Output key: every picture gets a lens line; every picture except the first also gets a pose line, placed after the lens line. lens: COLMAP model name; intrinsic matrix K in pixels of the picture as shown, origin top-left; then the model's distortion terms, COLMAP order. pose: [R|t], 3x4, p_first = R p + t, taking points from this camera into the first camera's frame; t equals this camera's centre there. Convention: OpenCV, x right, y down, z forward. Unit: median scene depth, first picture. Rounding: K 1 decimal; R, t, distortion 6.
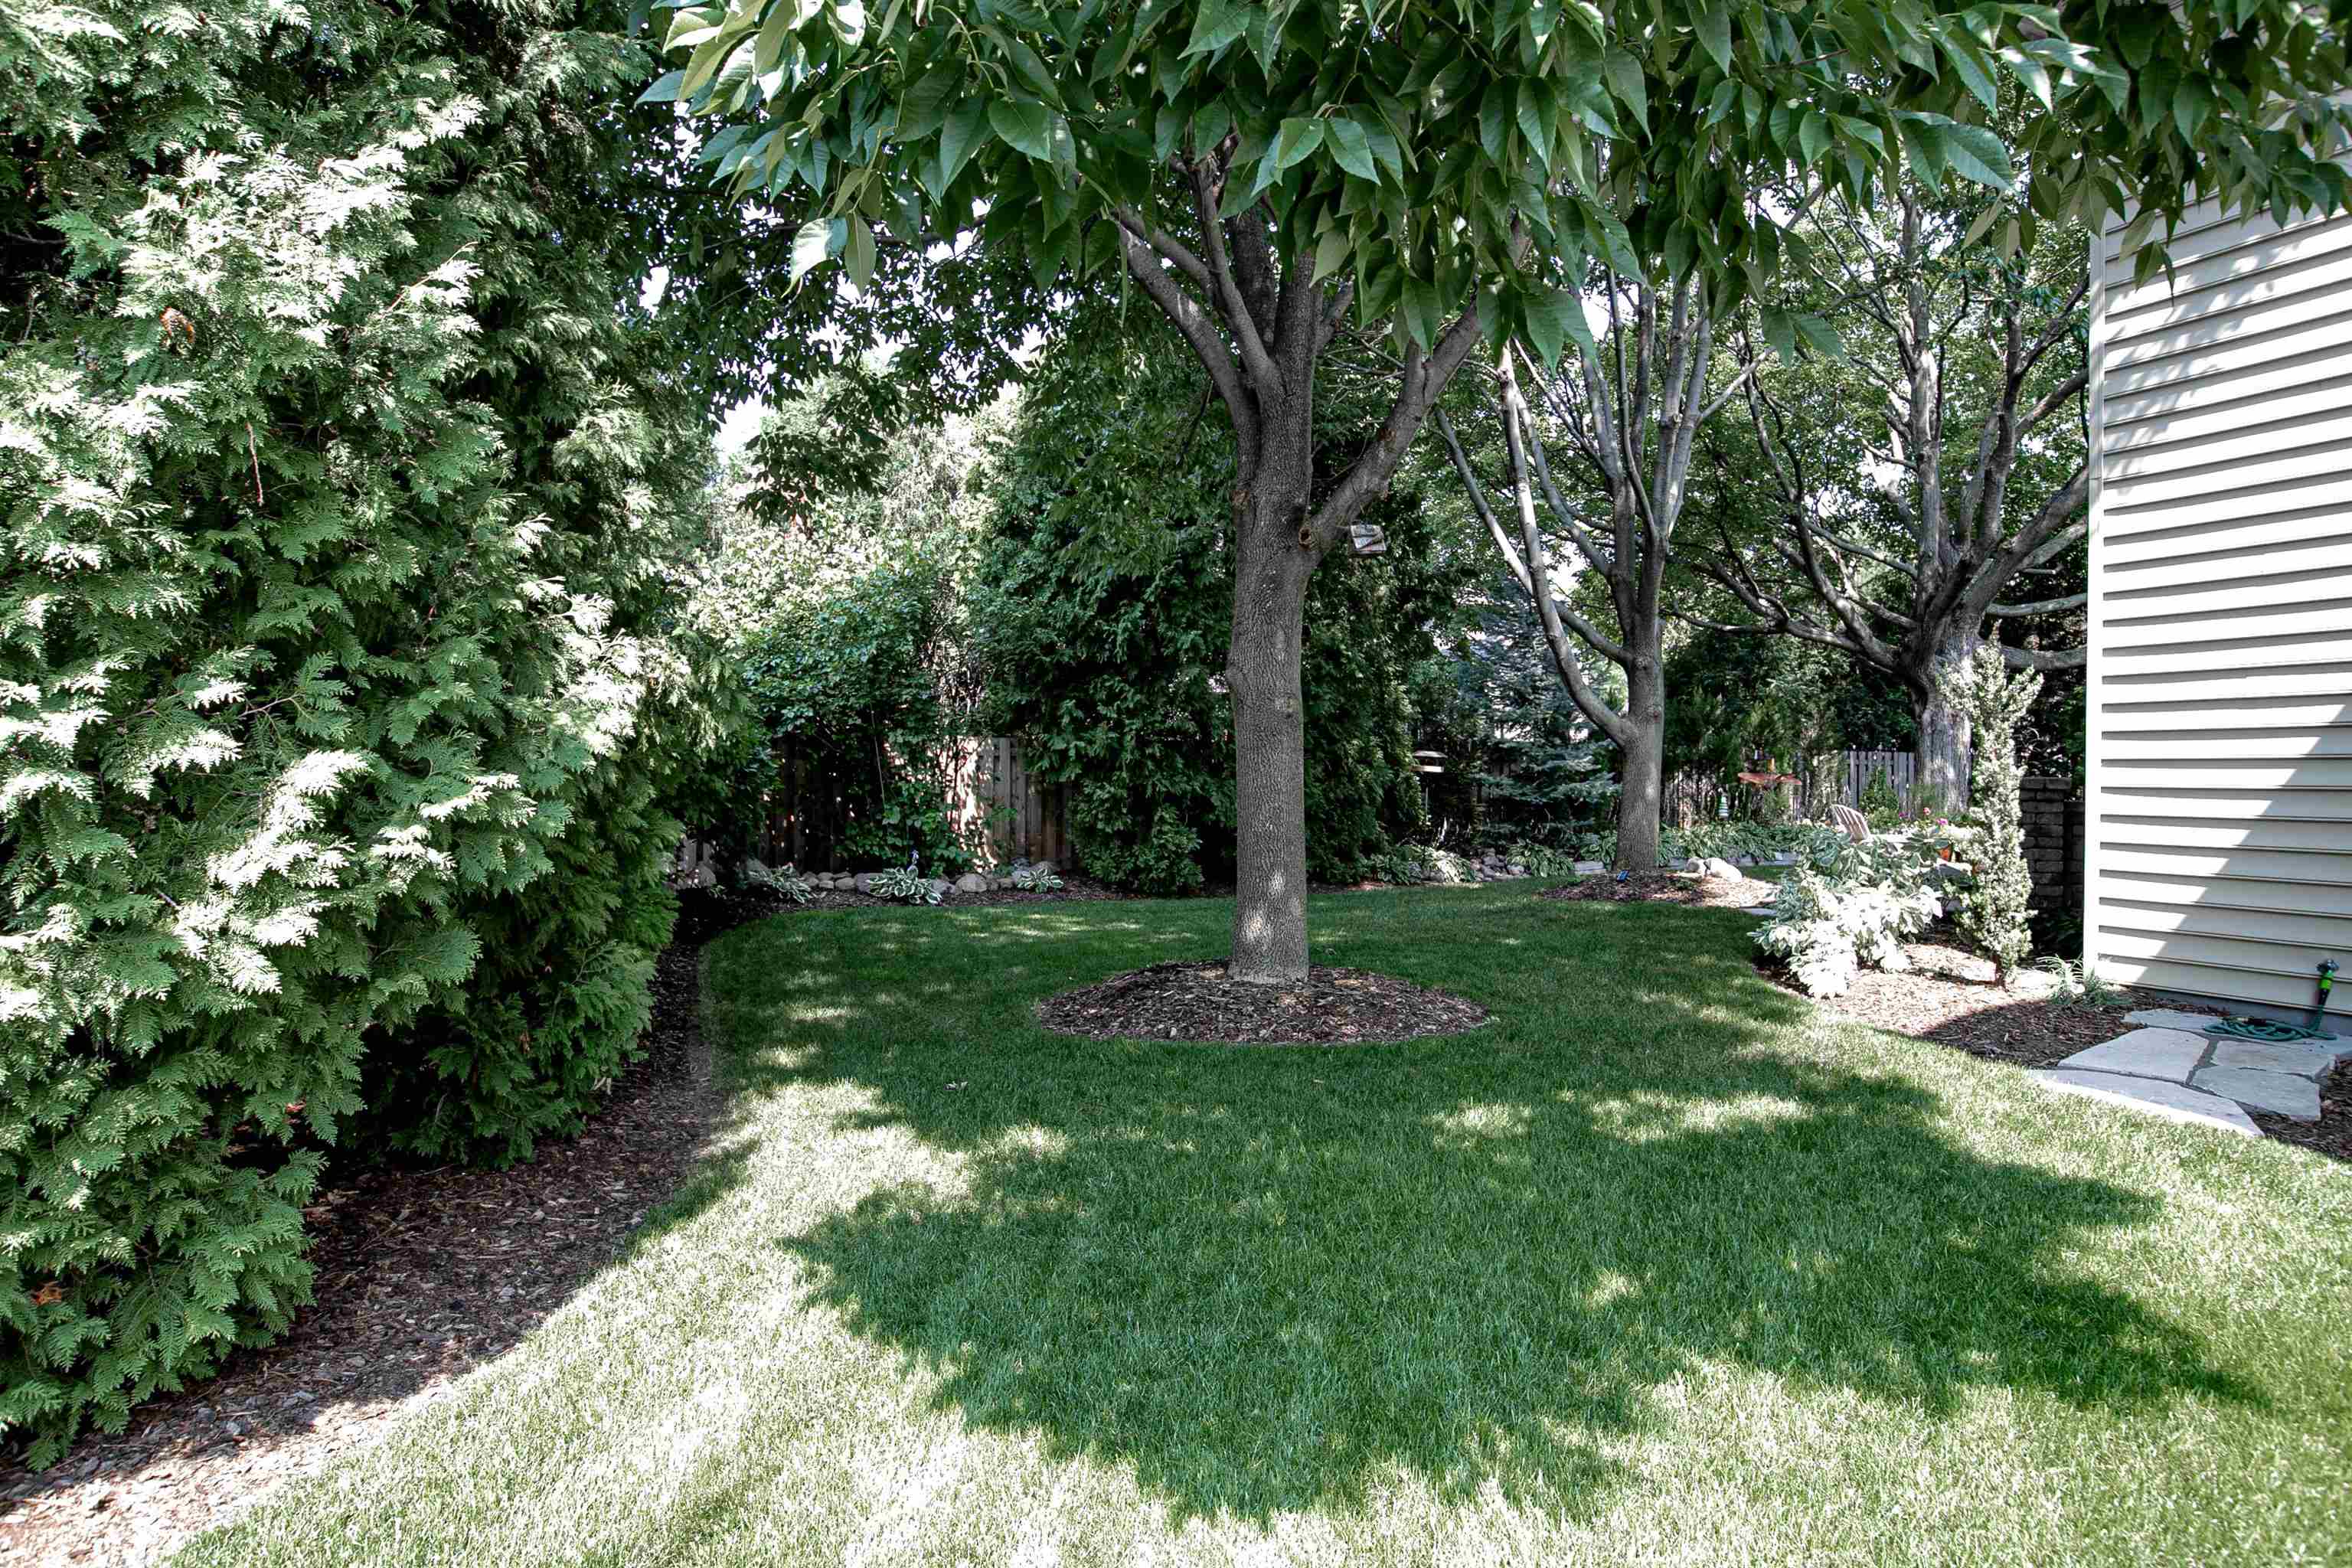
lens RADIAL K [[1411.3, 0, 1190.7], [0, 1411.3, 796.7], [0, 0, 1]] dist [-0.000324, 0.000816]
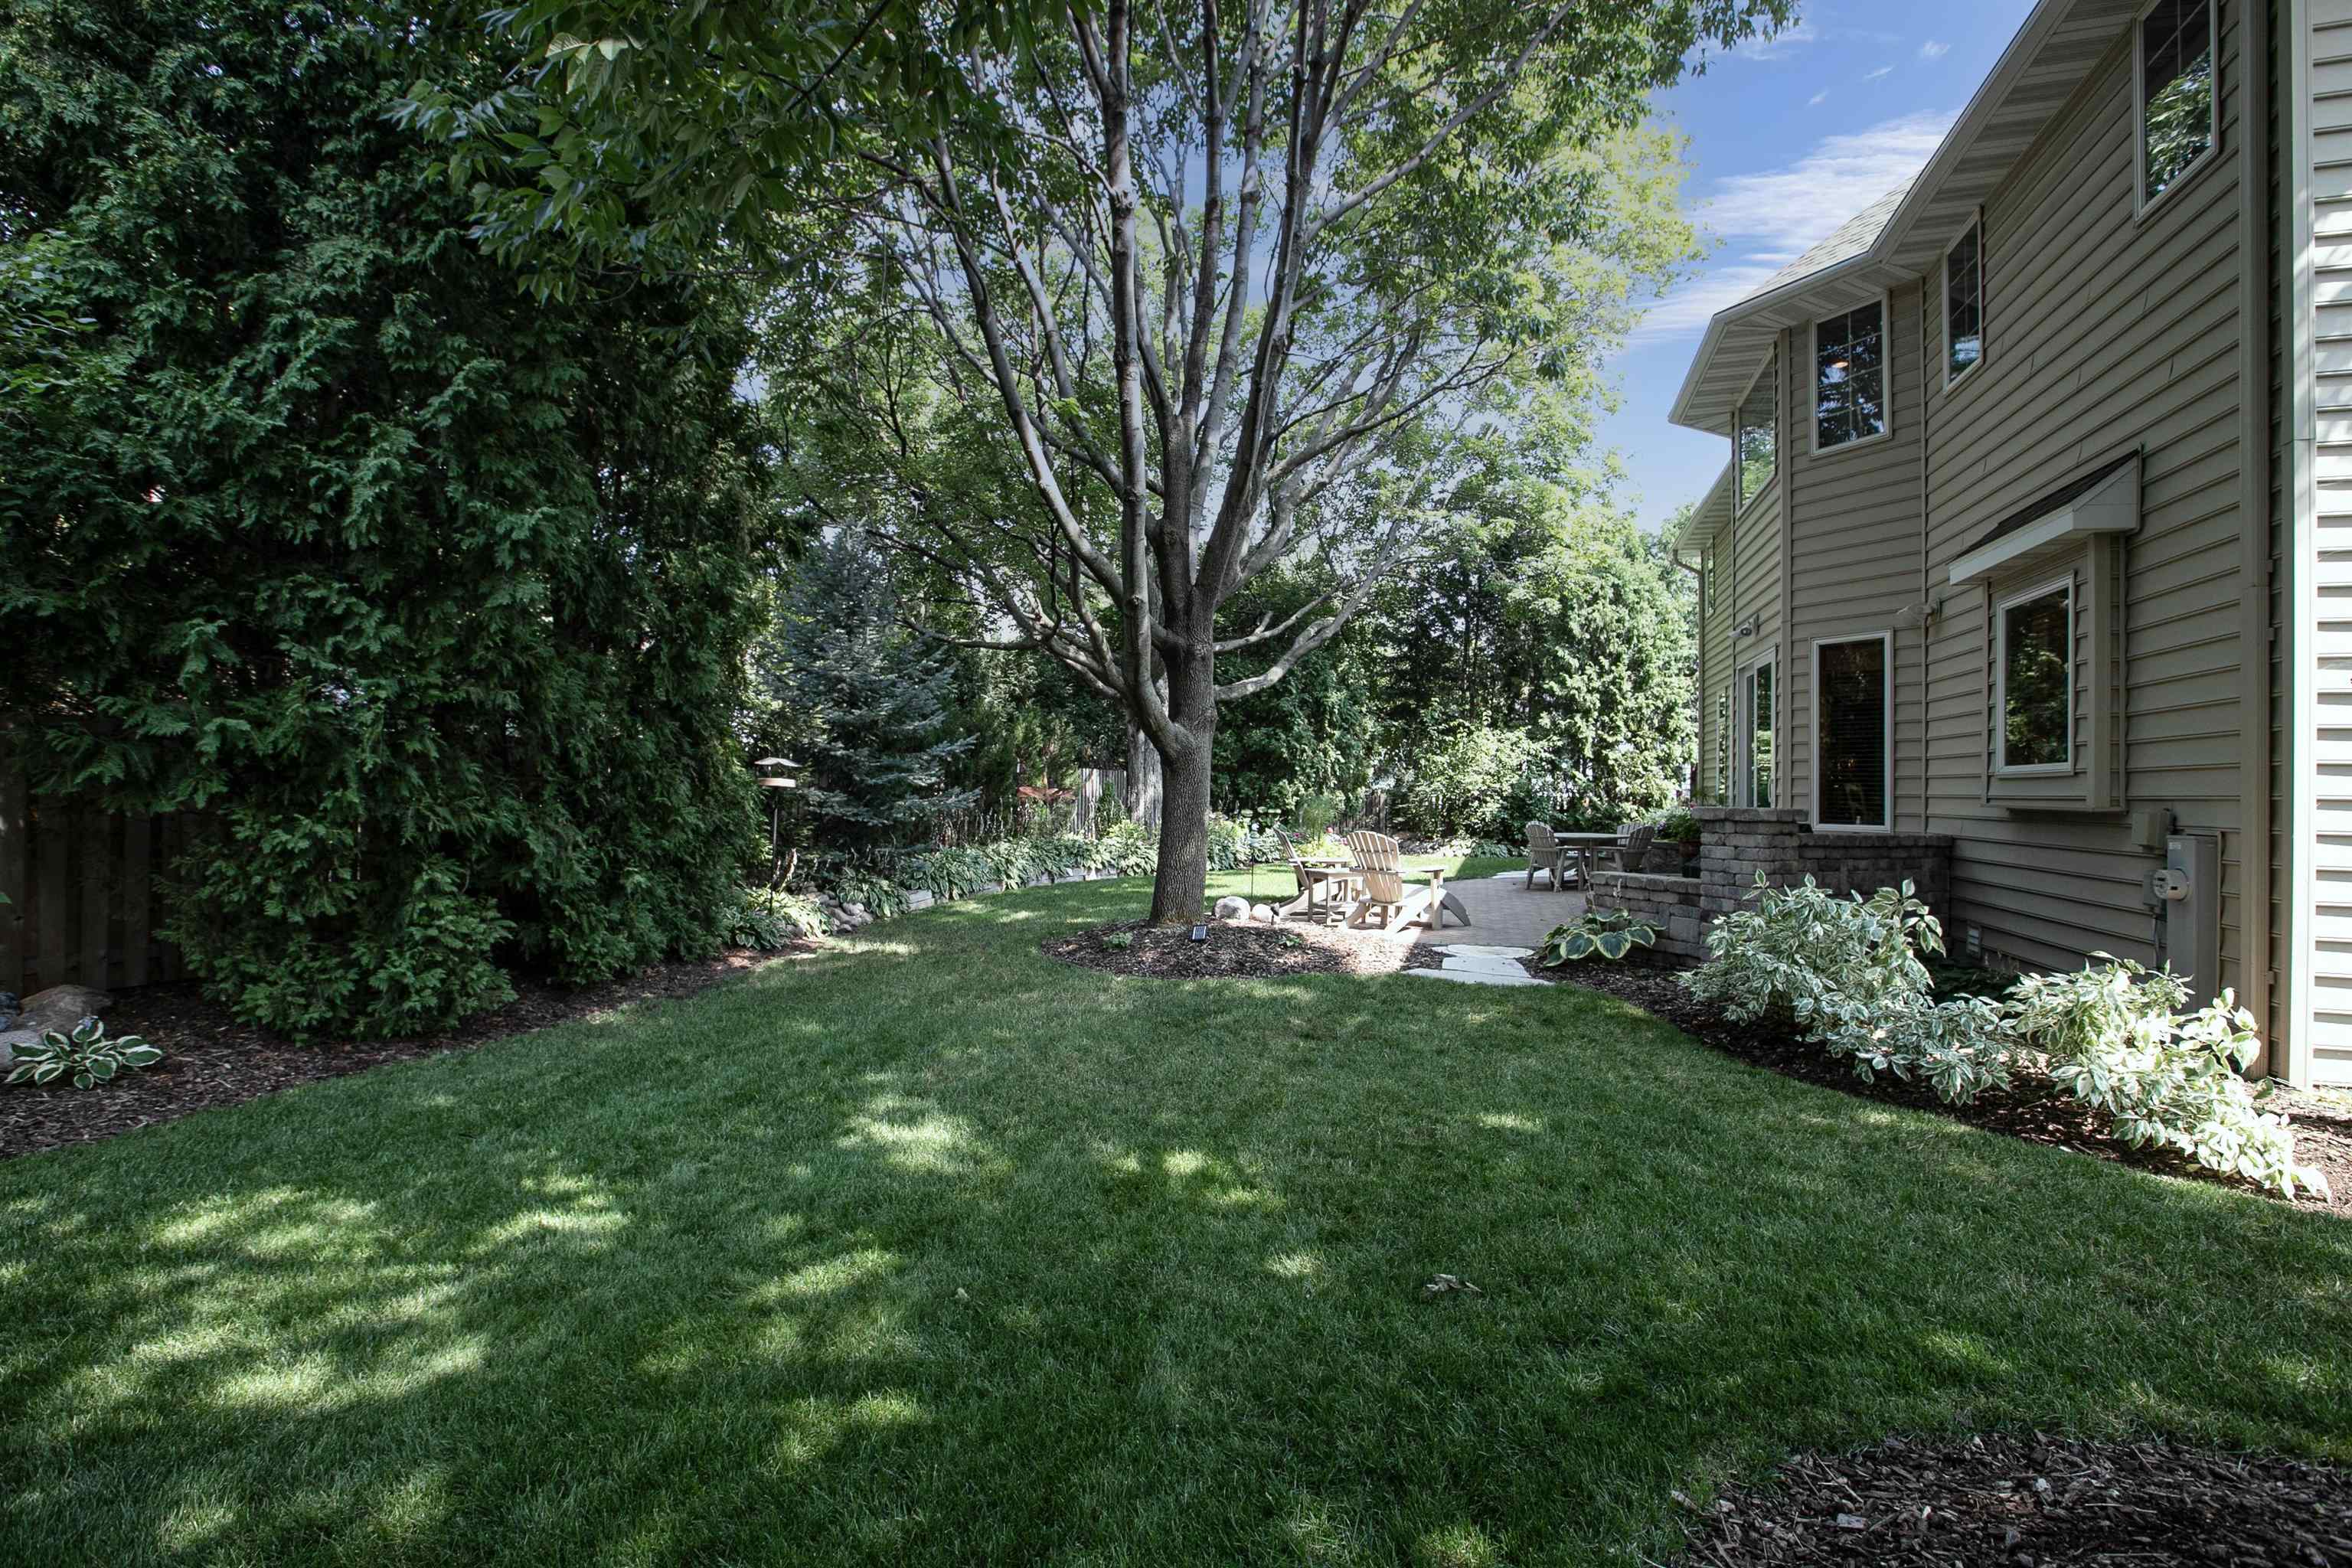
lens RADIAL K [[1078.4, 0, 1175.0], [0, 1078.4, 787.4], [0, 0, 1]] dist [-0.039936, 0.013443]
pose [[0.692655, 0.006274, 0.721242, -0.107091], [-0.001455, 0.999972, -0.007301, -0.016257], [-0.721268, 0.004008, 0.692645, 0.557991]]
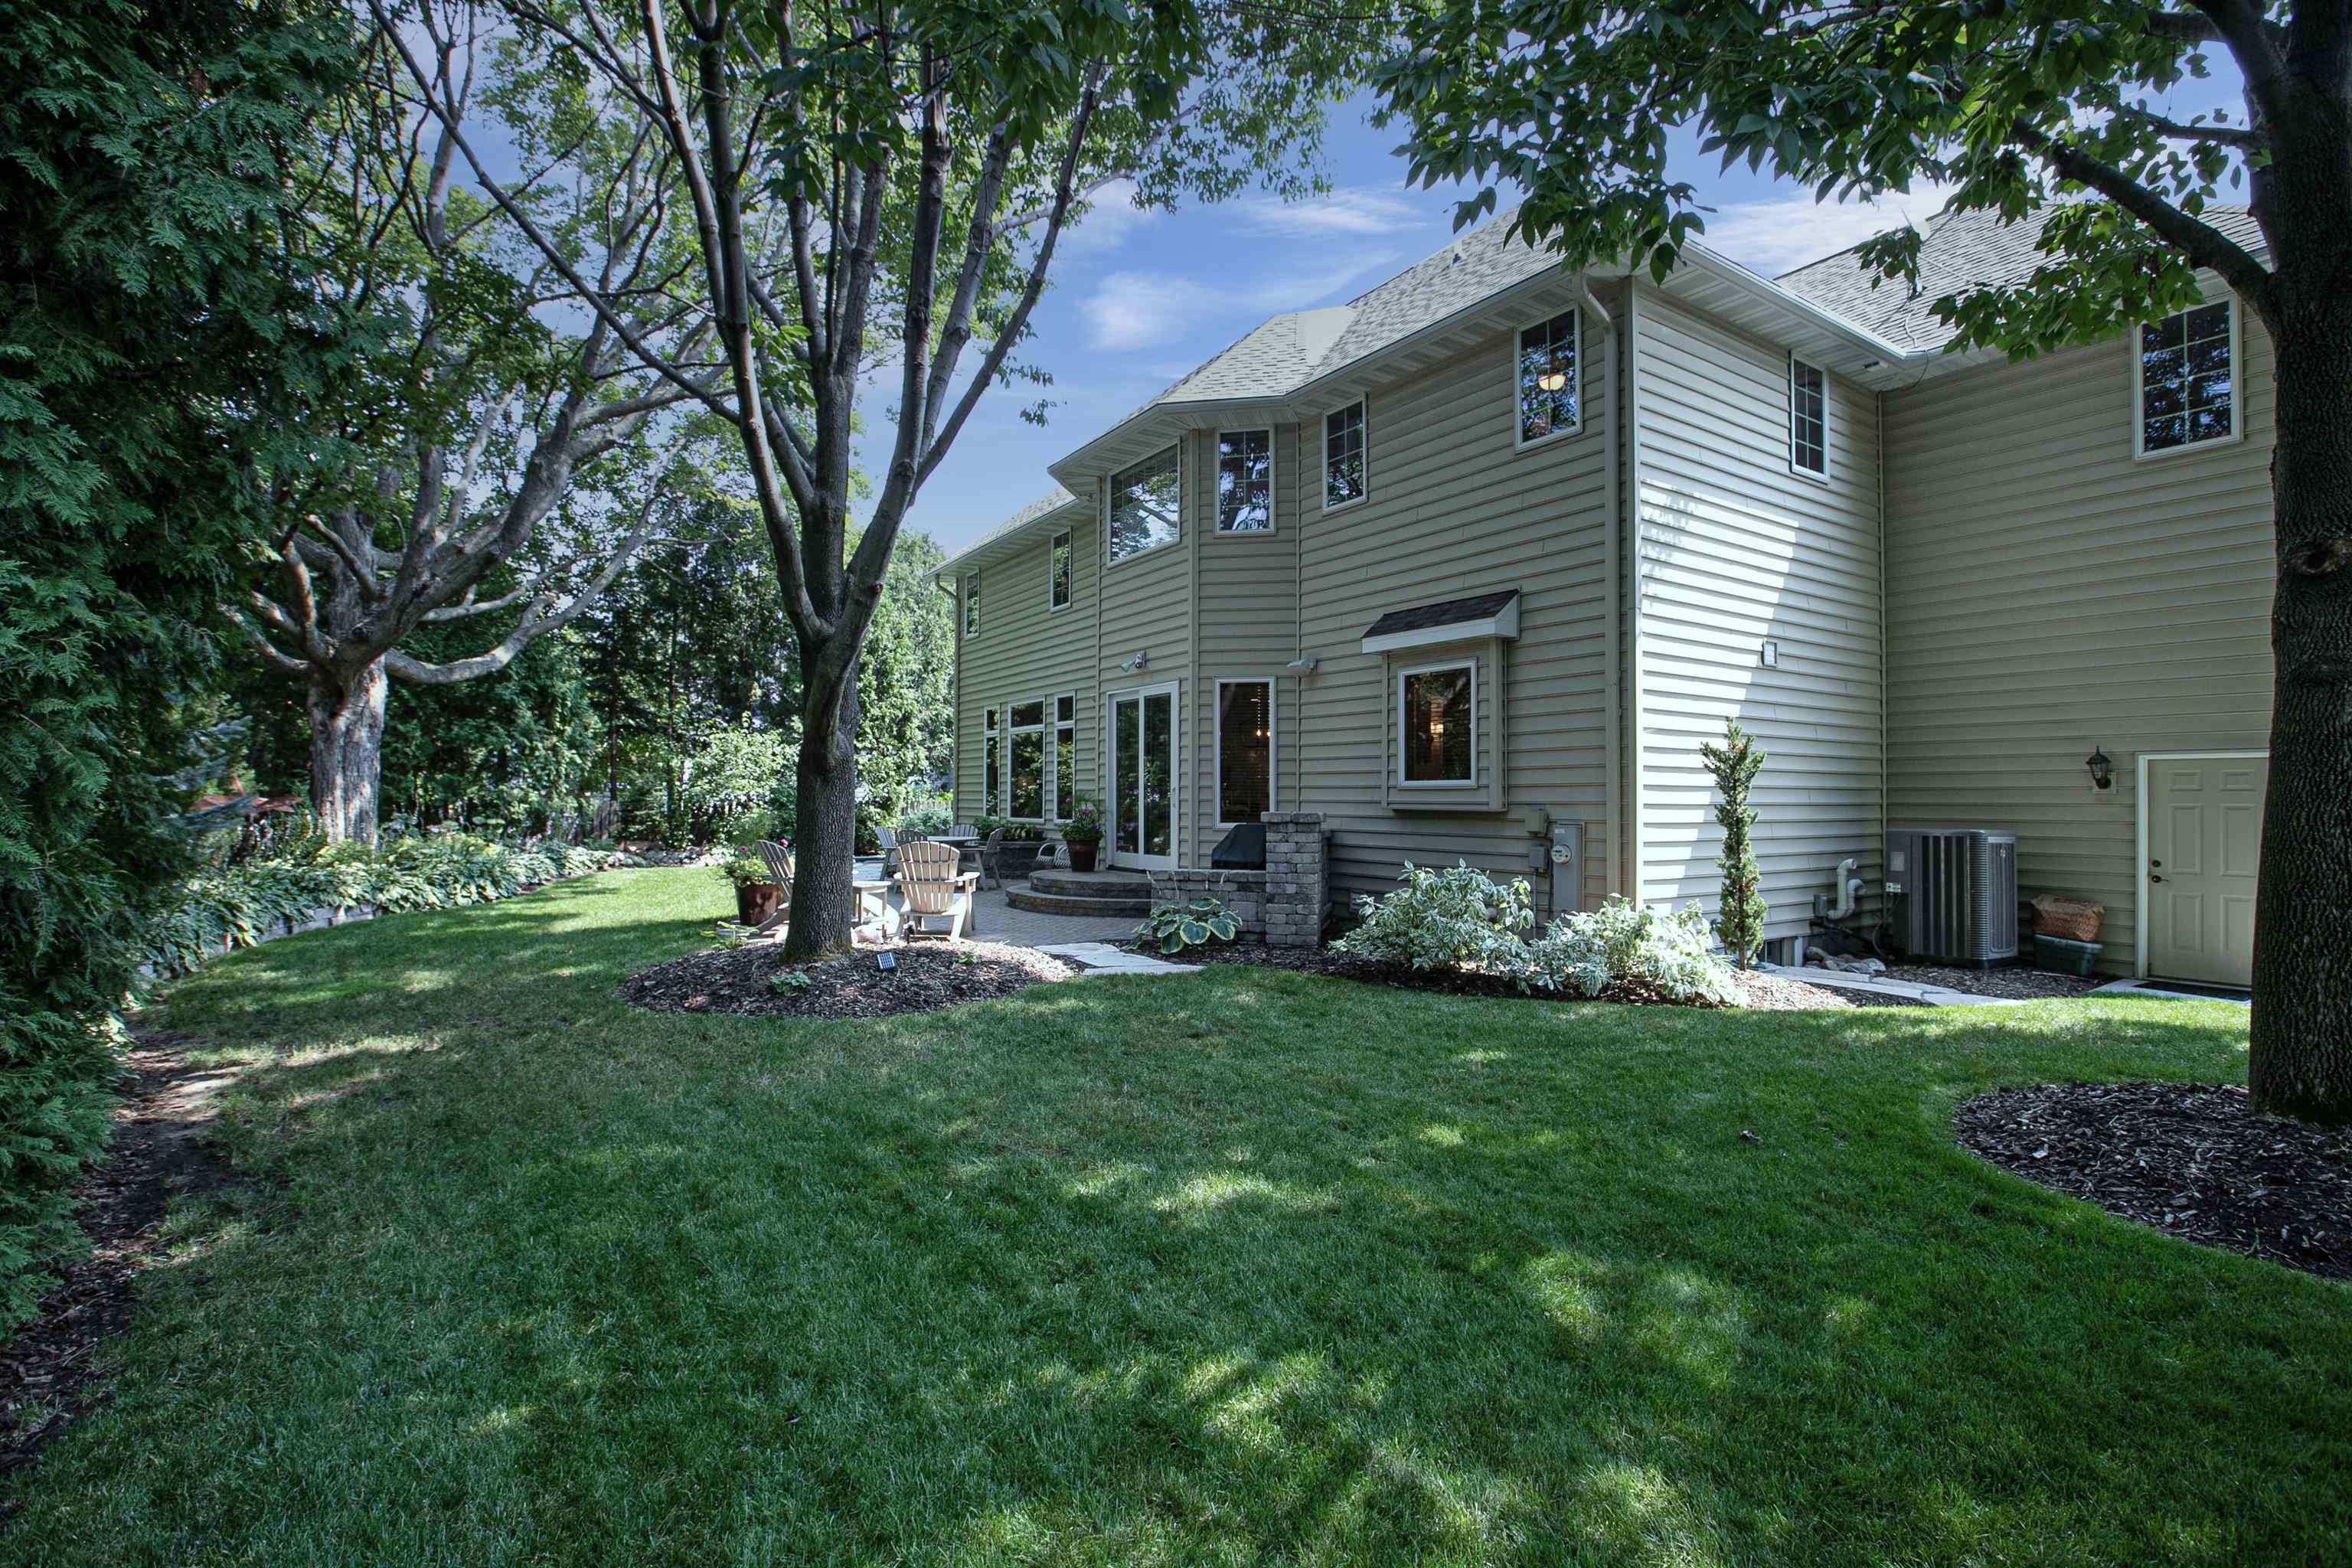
lens RADIAL K [[1078.4, 0, 1168.9], [0, 1078.4, 787.8], [0, 0, 1]] dist [-0.039936, 0.013443]
pose [[-0.089558, 0.004065, 0.995973, -0.179625], [0.006096, 0.999975, -0.003533, -0.021691], [-0.995963, 0.005755, -0.089580, 0.762631]]
